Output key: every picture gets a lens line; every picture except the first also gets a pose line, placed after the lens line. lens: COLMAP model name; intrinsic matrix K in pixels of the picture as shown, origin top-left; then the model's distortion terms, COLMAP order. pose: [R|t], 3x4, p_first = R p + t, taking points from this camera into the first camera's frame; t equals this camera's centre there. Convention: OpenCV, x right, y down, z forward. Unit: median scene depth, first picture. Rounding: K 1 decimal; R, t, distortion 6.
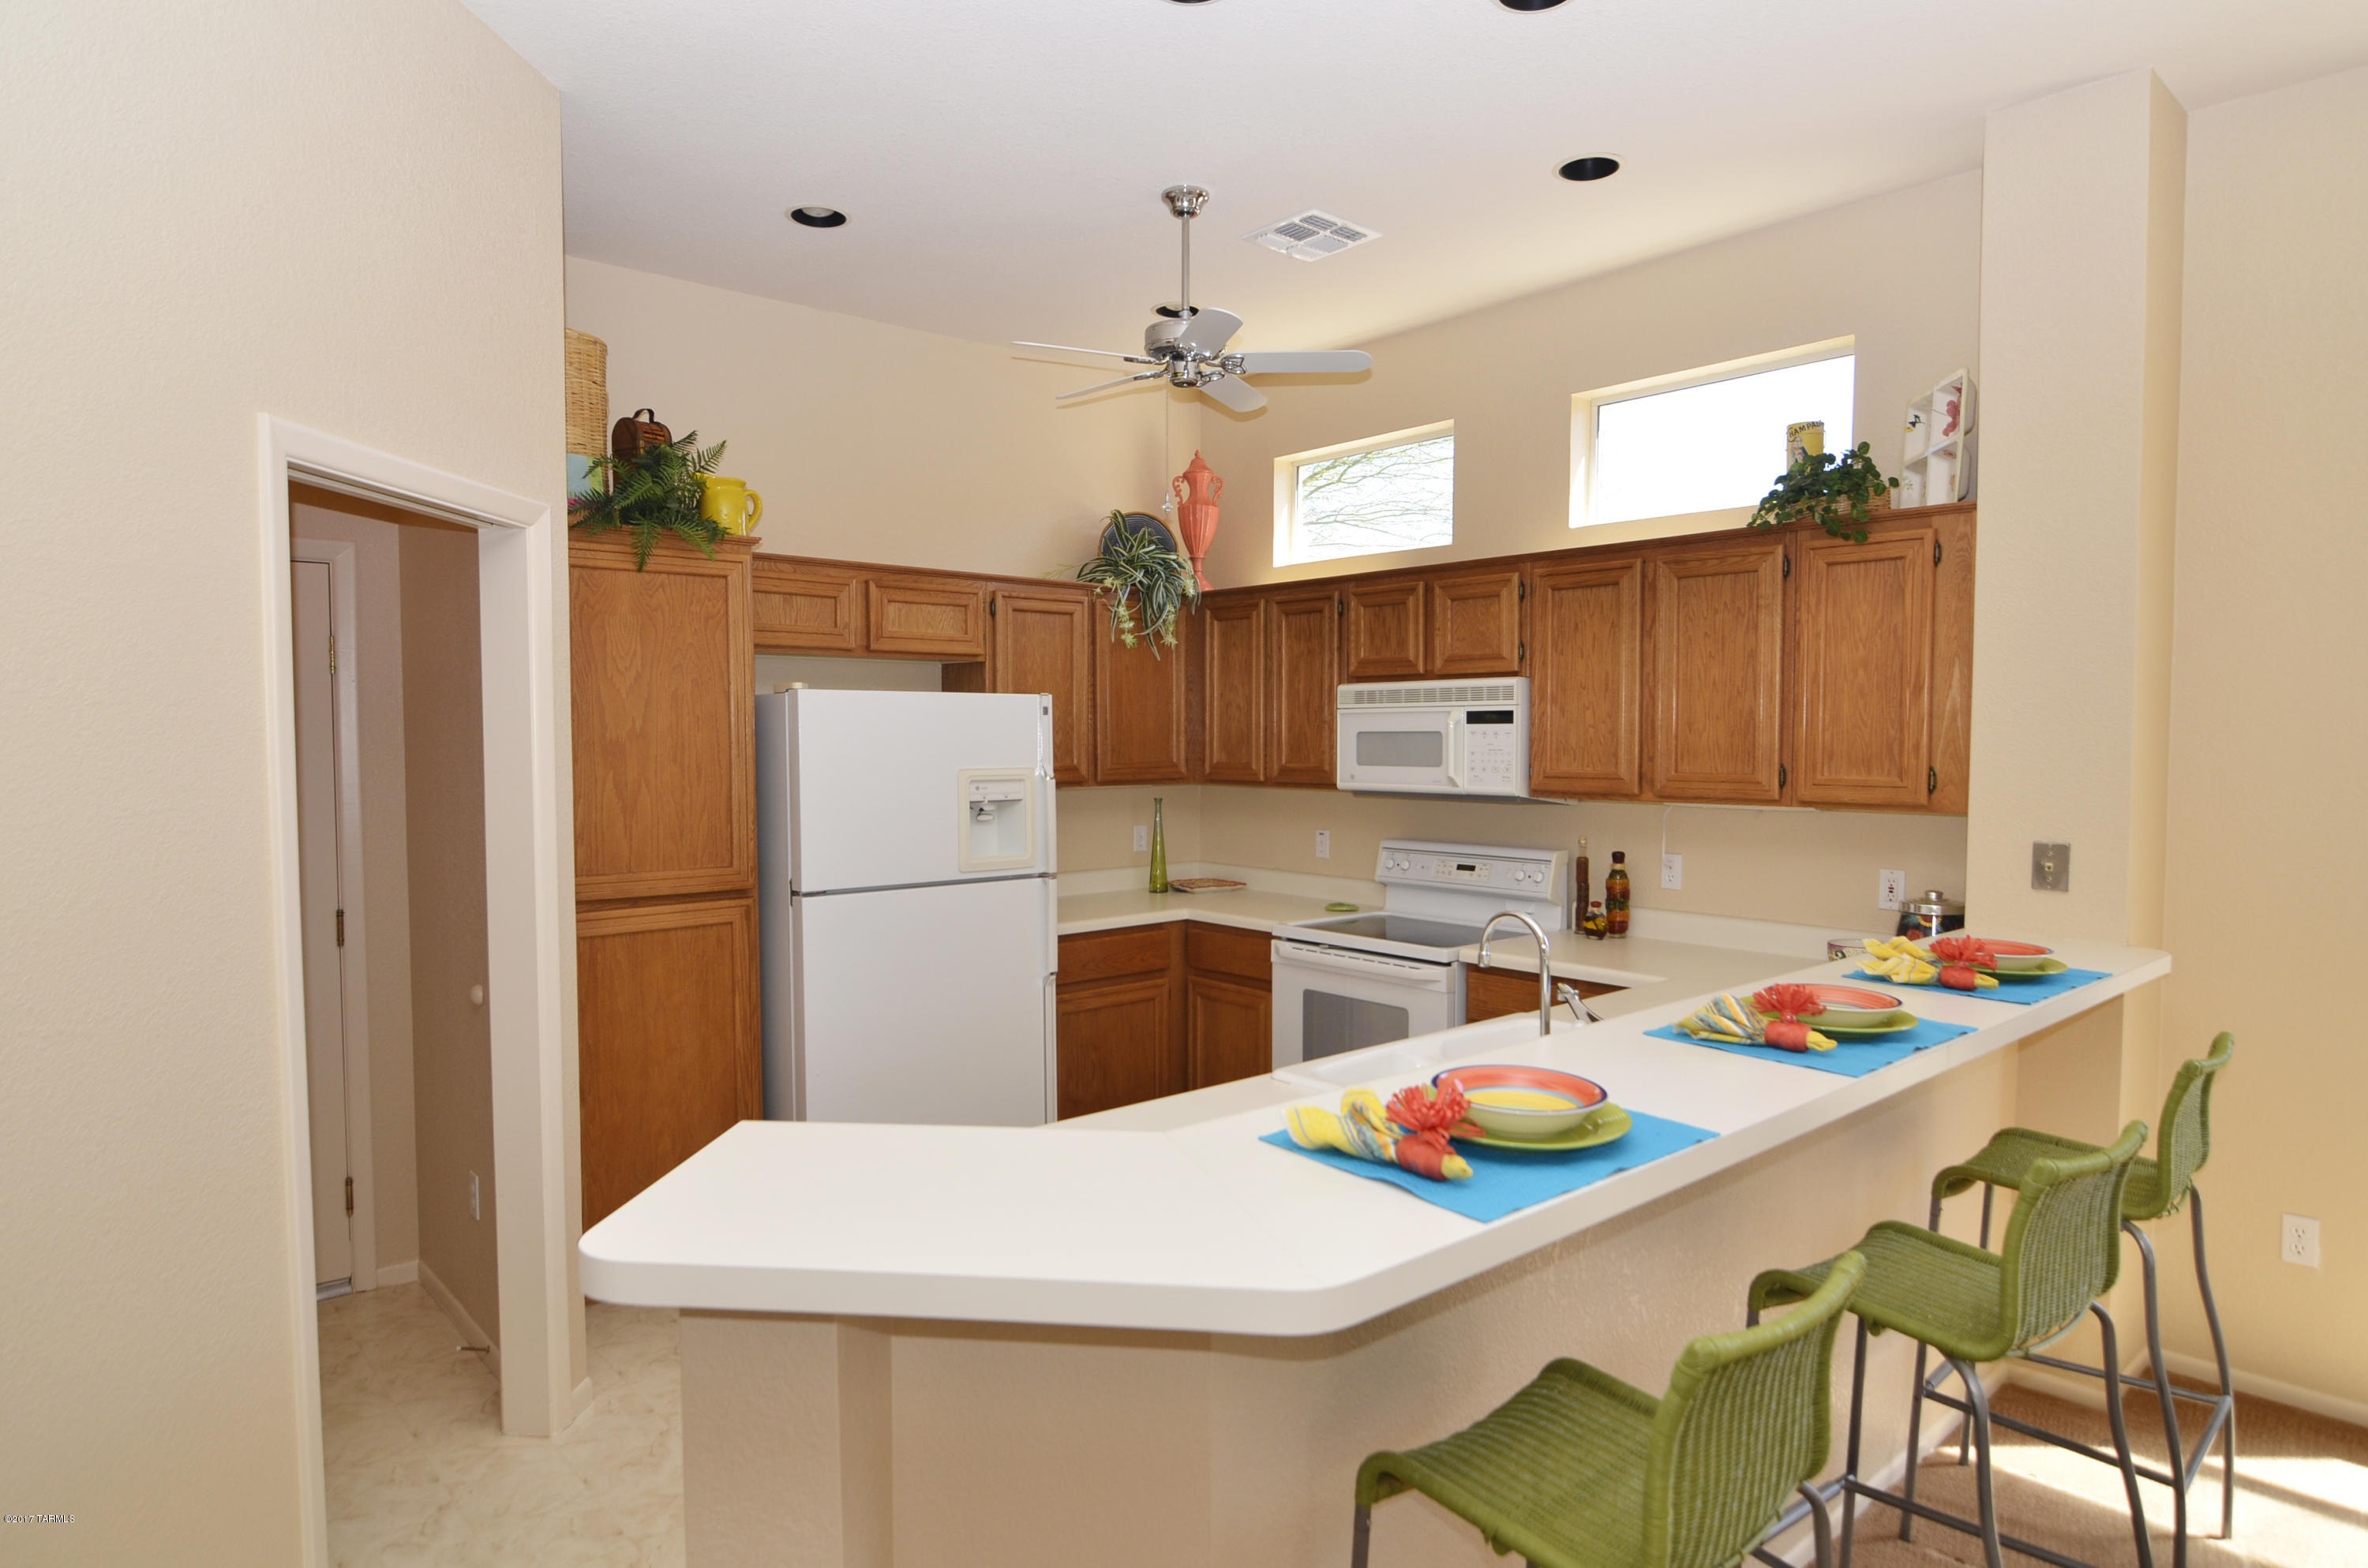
lens RADIAL K [[1357.5, 0, 1190.6], [0, 1357.5, 787.6], [0, 0, 1]] dist [0.002407, 0.000373]
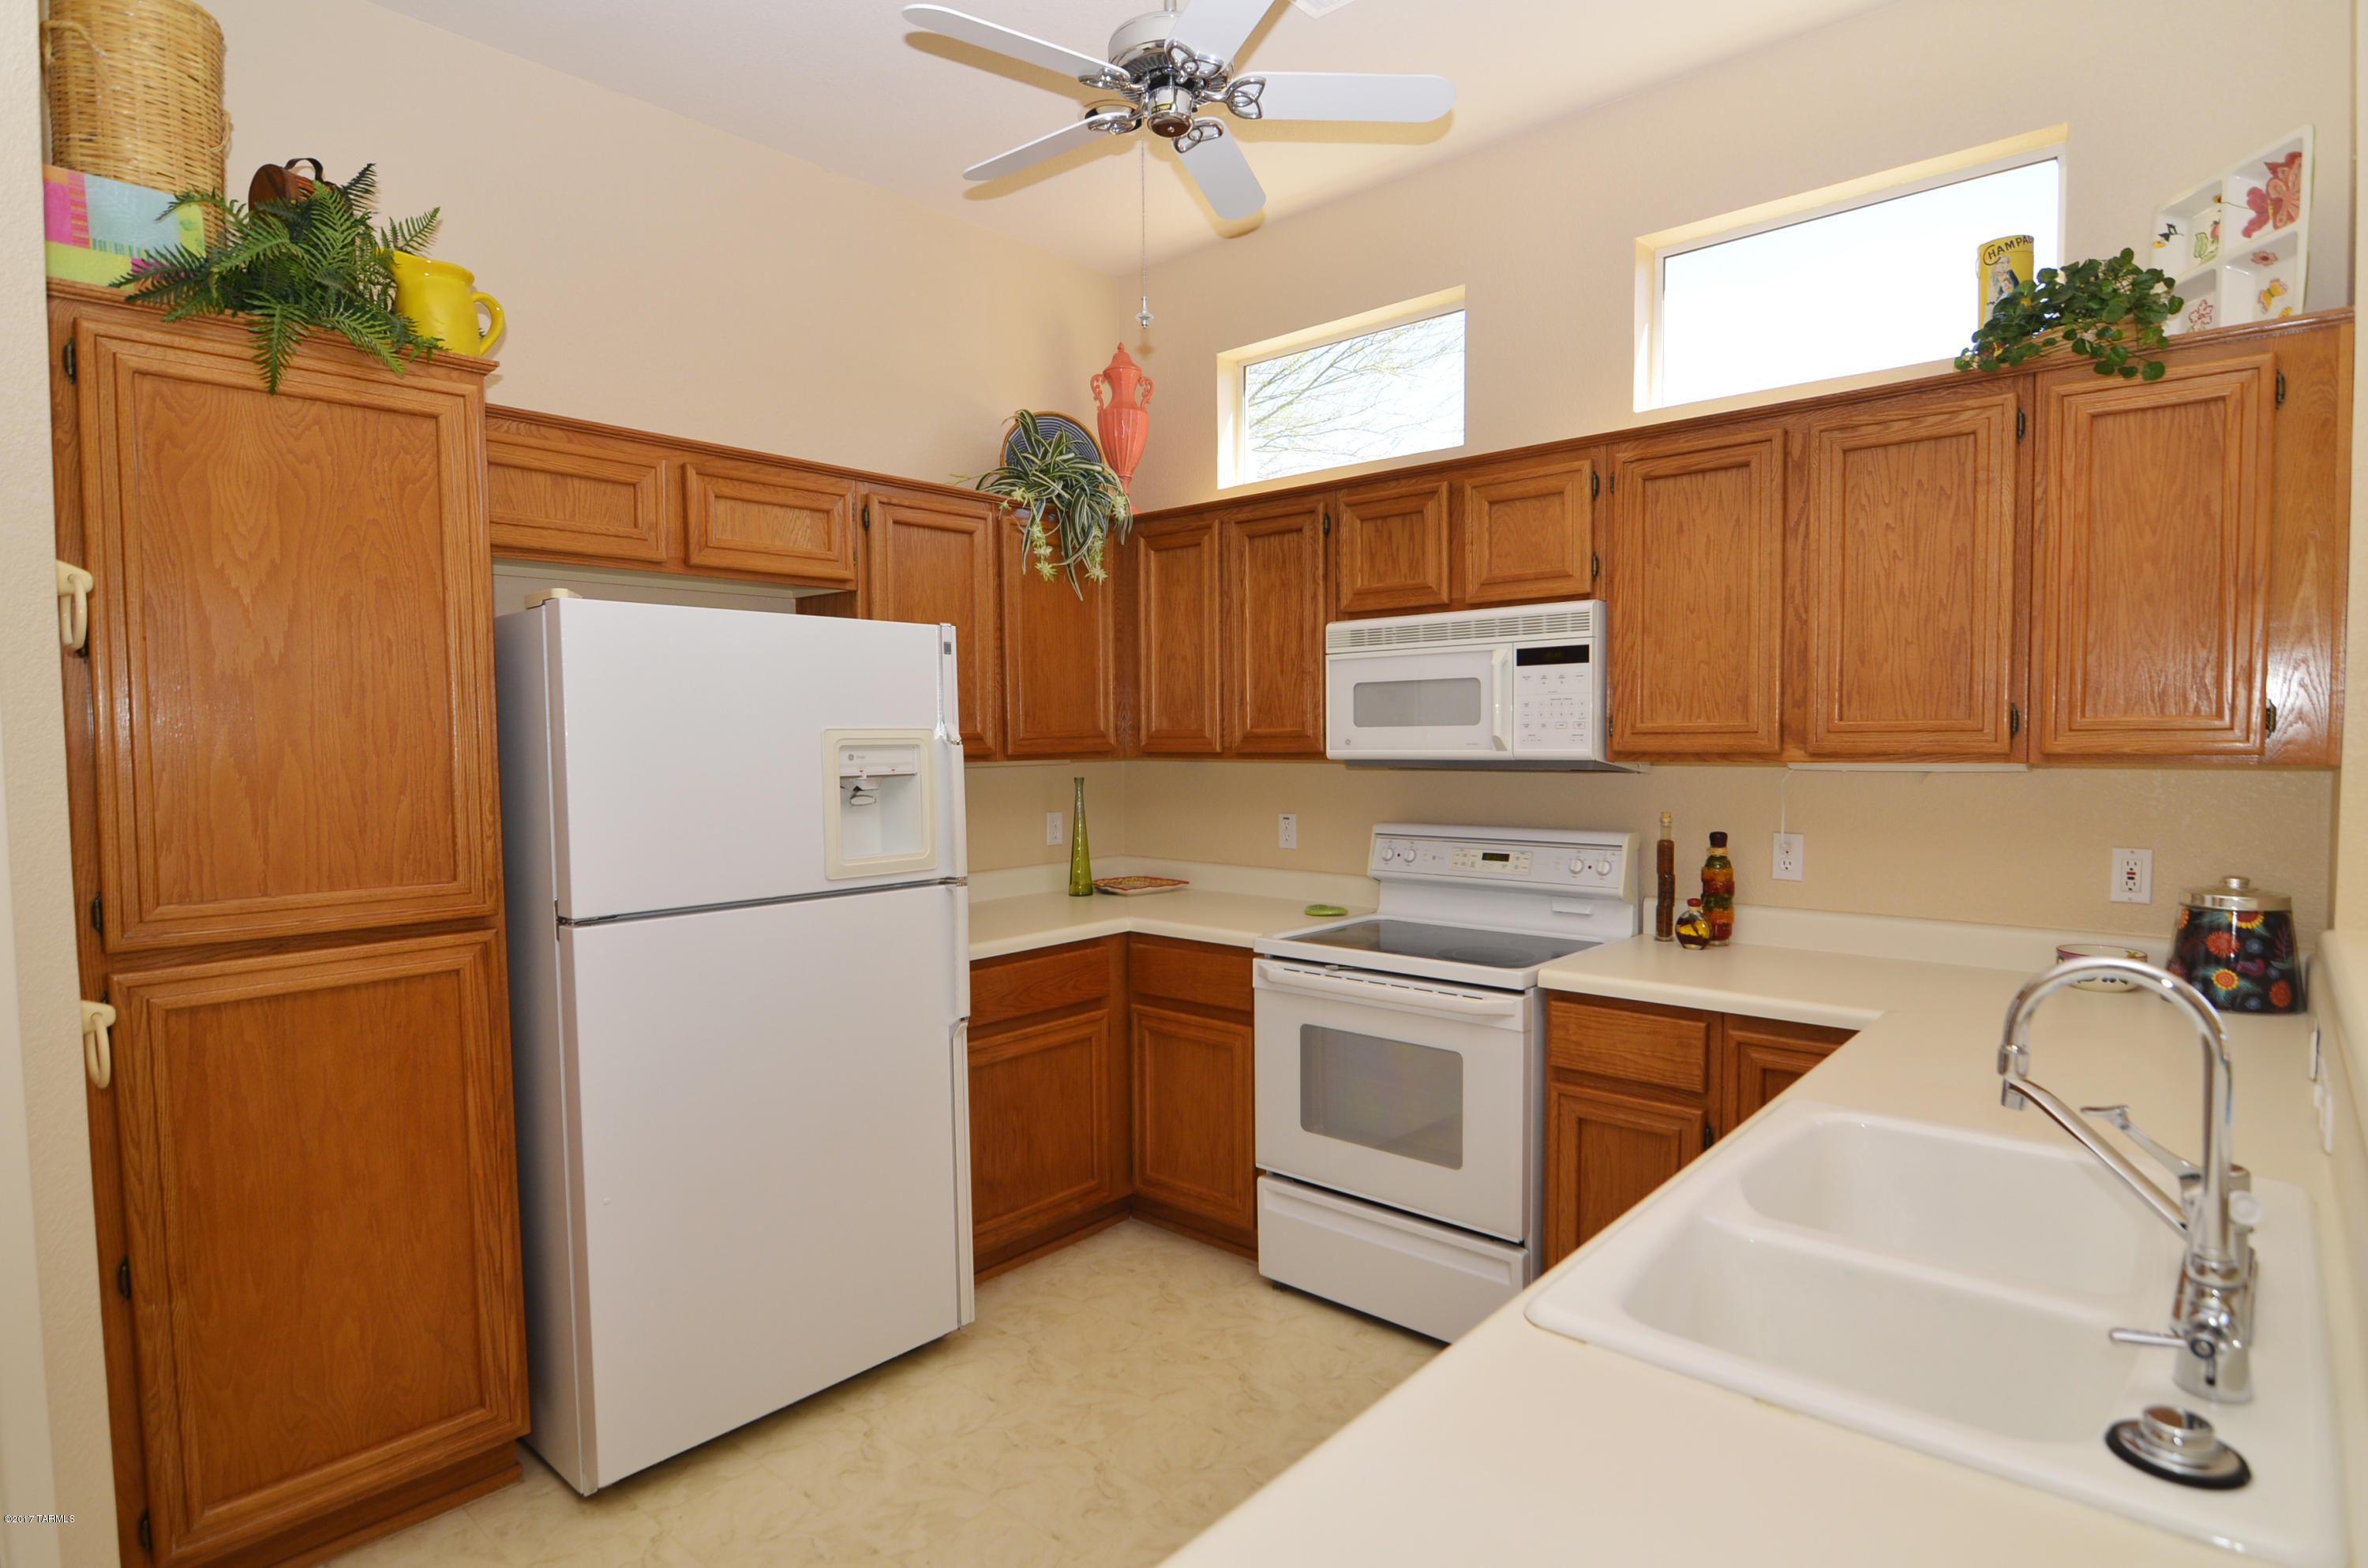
lens RADIAL K [[1228.1, 0, 1182.4], [0, 1228.1, 793.6], [0, 0, 1]] dist [0.002209, -0.017602]
pose [[0.992833, -0.015193, 0.118540, -0.062148], [0.014379, 0.999867, 0.007720, 0.015862], [-0.118642, -0.005960, 0.992919, 0.349199]]
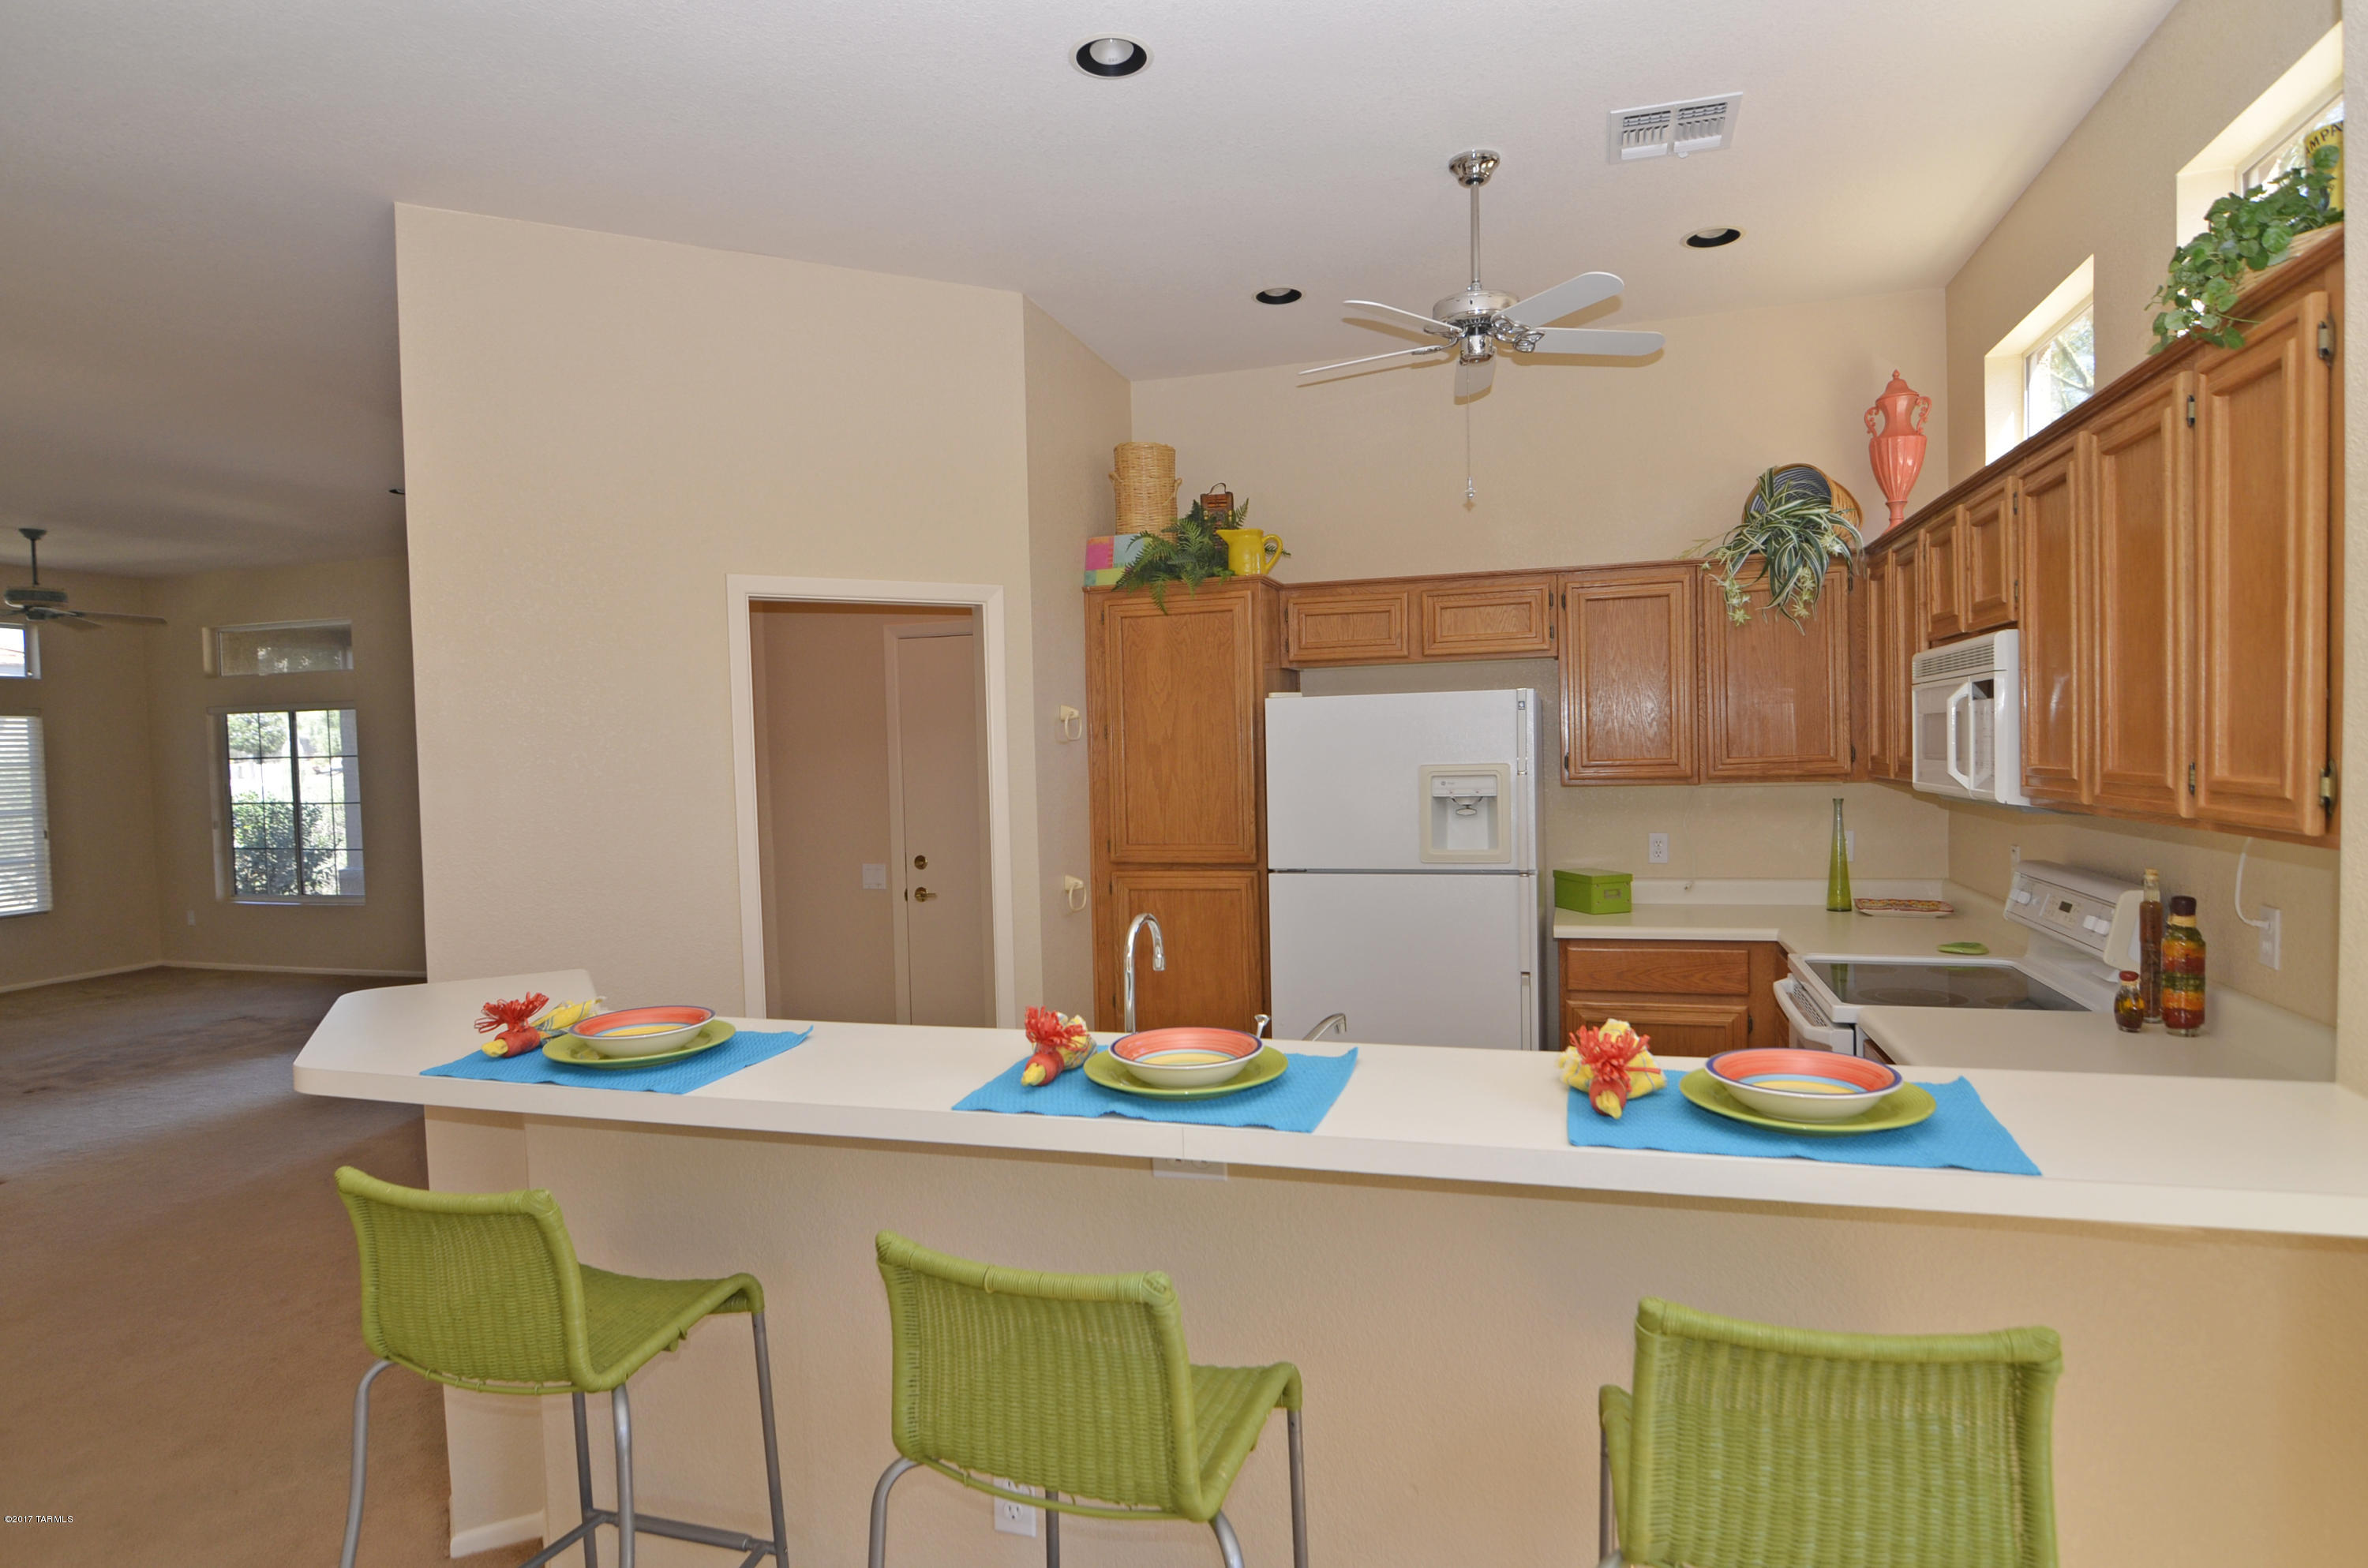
lens RADIAL K [[1312.8, 0, 1184.0], [0, 1312.8, 784.0], [0, 0, 1]] dist [0.012607, -0.033754]
pose [[0.522952, 0.010587, -0.852297, 0.573363], [-0.009488, 0.999933, 0.006598, -0.003598], [0.852310, 0.004636, 0.523017, 0.293402]]
